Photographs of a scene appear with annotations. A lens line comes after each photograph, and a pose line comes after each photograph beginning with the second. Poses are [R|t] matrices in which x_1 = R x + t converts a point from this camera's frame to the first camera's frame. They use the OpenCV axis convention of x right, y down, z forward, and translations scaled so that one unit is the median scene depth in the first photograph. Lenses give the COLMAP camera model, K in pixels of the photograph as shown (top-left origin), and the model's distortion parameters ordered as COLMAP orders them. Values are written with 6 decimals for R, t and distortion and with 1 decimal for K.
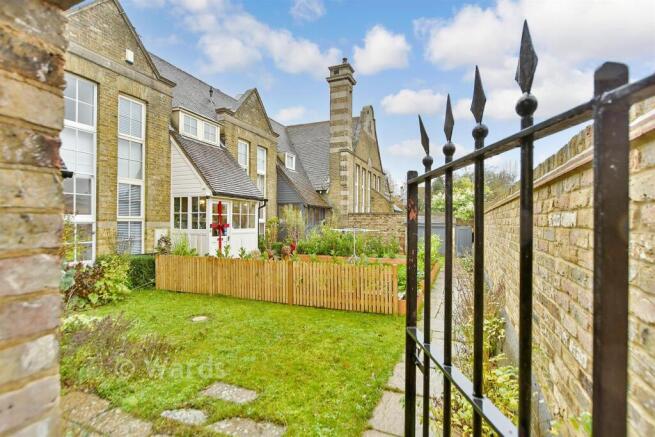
lens RADIAL K [[312.8, 0, 326.2], [0, 312.8, 221.6], [0, 0, 1]] dist [-0.012112, 0.002597]
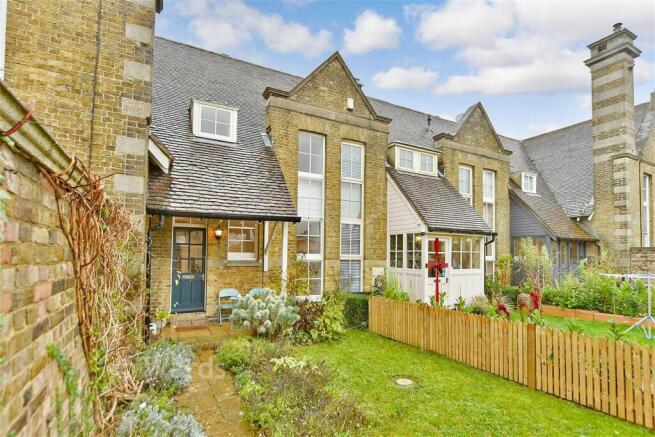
lens RADIAL K [[312.8, 0, 334.7], [0, 312.8, 244.7], [0, 0, 1]] dist [-0.012112, 0.002597]
pose [[0.781376, -0.014682, -0.623888, -0.015558], [-0.004174, 0.999578, -0.028750, -0.019327], [0.624046, 0.025069, 0.780985, 0.135474]]
